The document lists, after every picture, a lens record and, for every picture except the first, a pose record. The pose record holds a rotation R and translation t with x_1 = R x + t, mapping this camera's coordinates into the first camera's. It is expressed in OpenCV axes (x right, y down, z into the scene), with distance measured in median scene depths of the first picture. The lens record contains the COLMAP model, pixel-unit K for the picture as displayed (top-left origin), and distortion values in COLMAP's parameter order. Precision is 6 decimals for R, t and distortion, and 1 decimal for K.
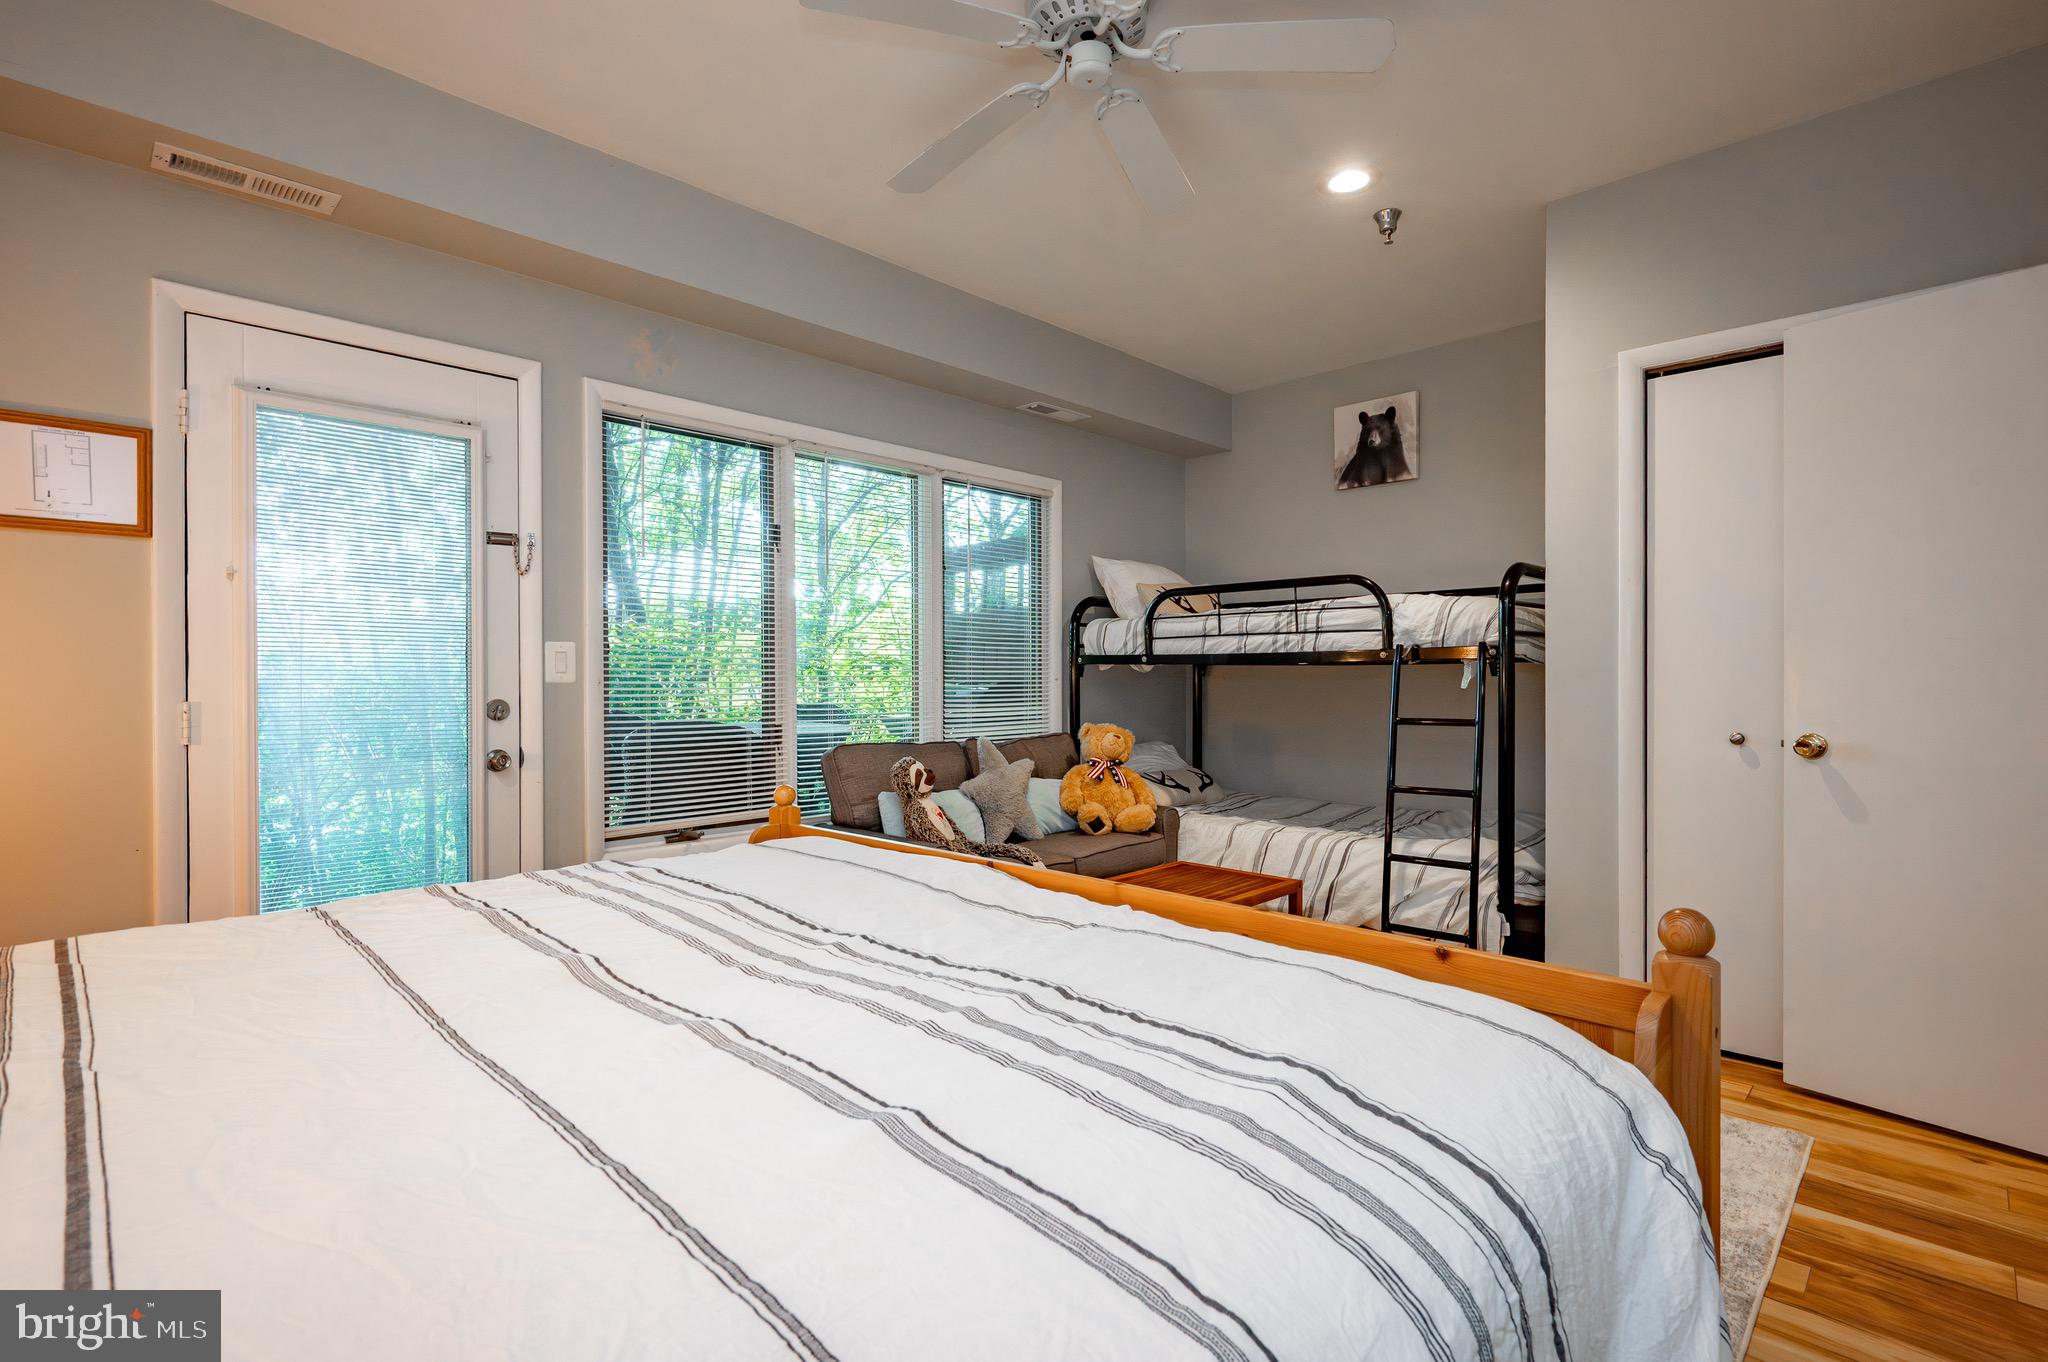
lens RADIAL K [[938.3, 0, 1012.0], [0, 938.3, 681.6], [0, 0, 1]] dist [-0.000830, -0.000052]
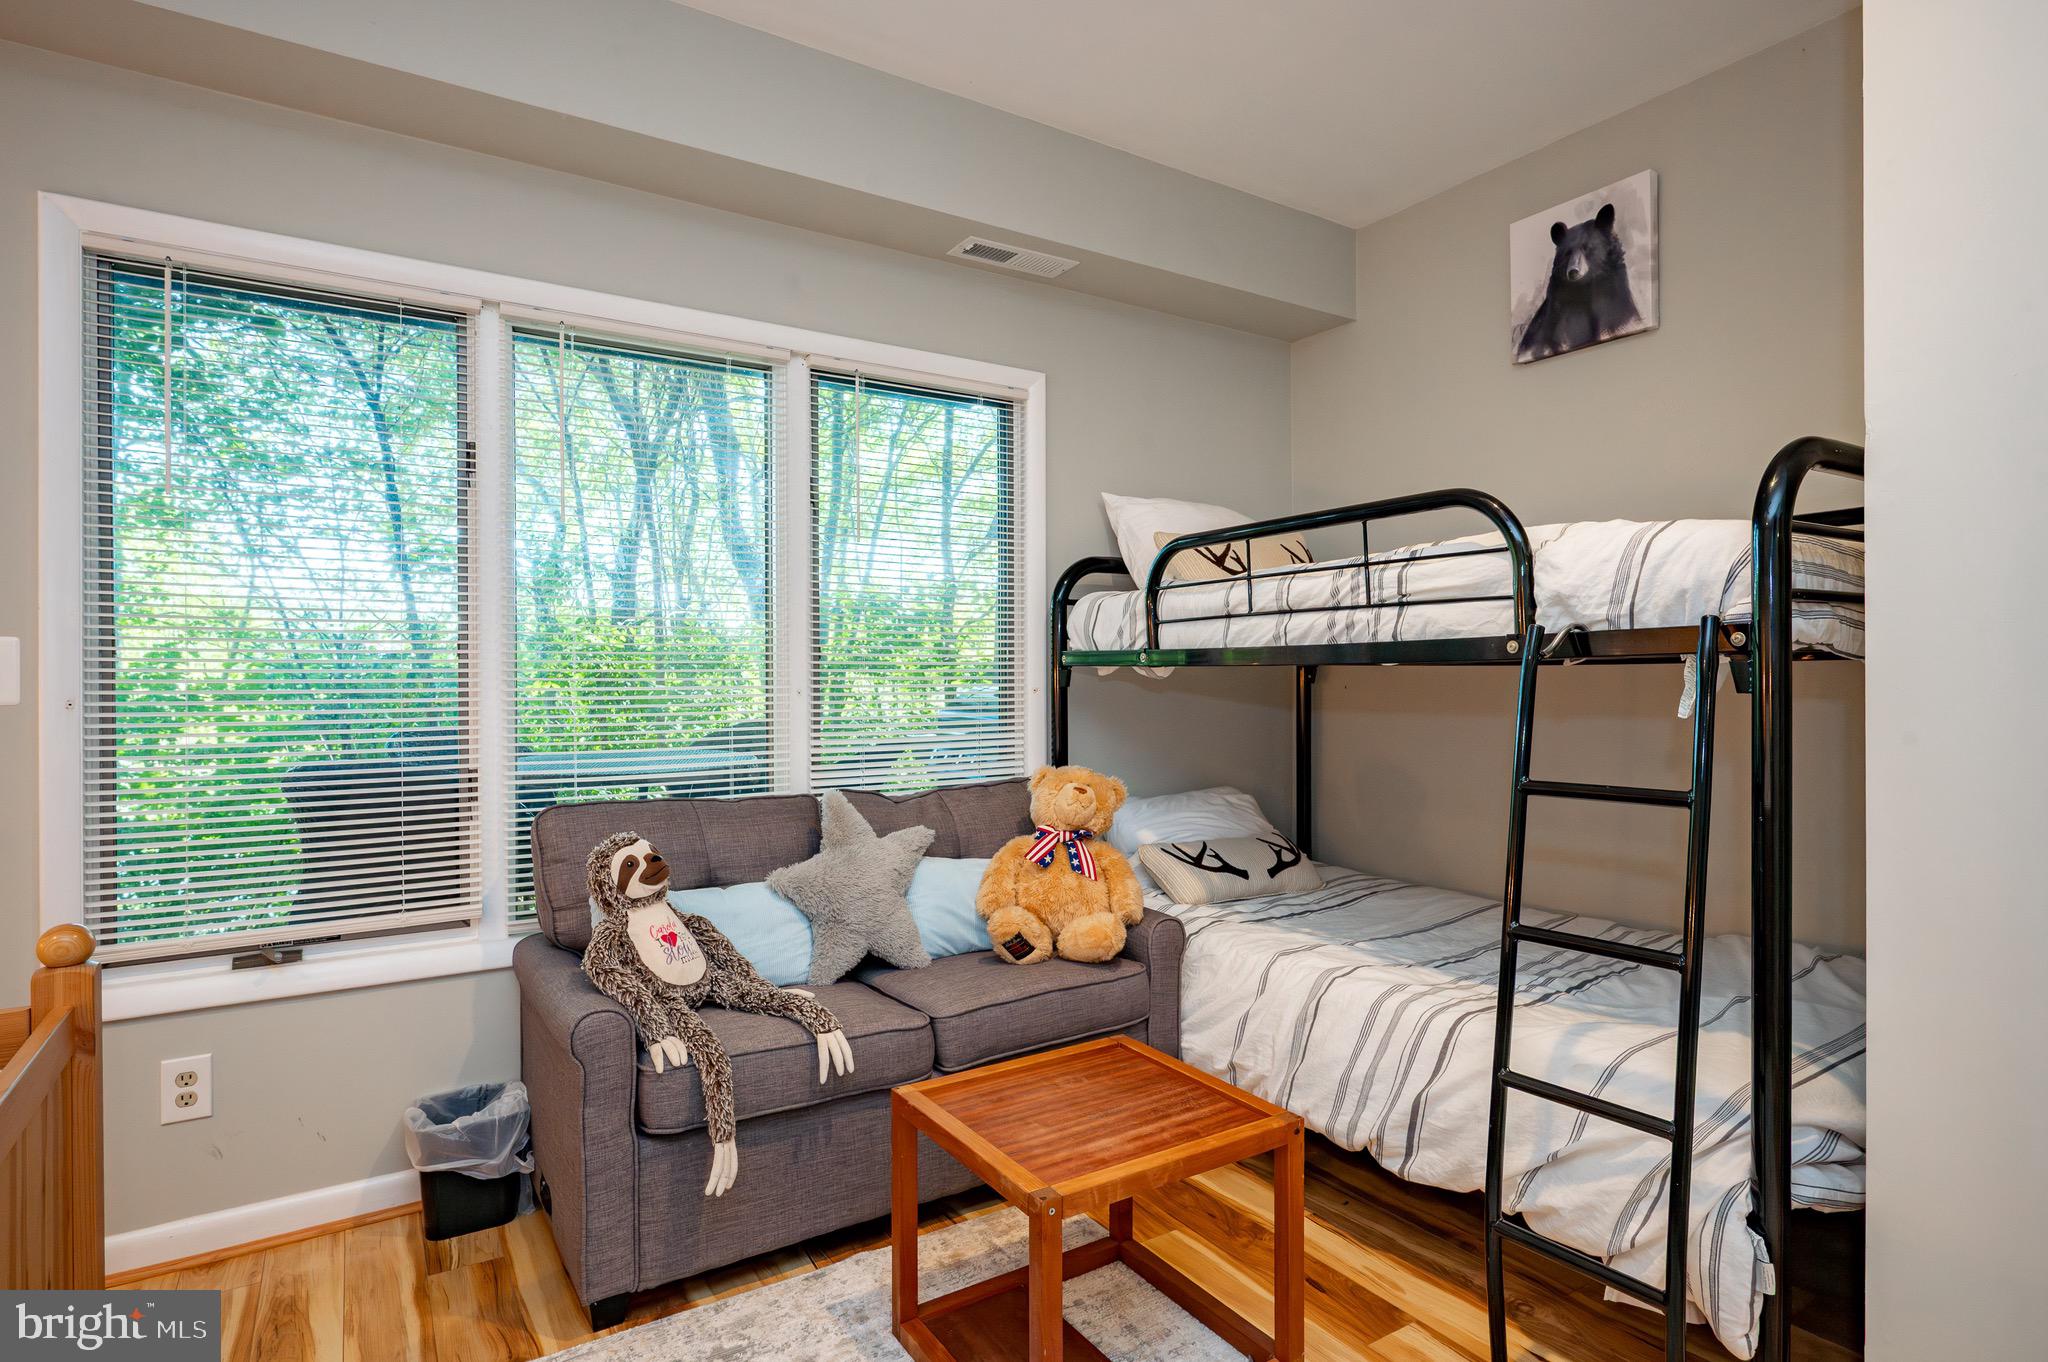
lens RADIAL K [[1102.0, 0, 1038.7], [0, 1102.0, 677.8], [0, 0, 1]] dist [0.003323, 0.000362]
pose [[0.981626, -0.002703, -0.190797, 0.231608], [0.001865, 0.999988, -0.004568, -0.008882], [0.190807, 0.004128, 0.981619, 0.339751]]
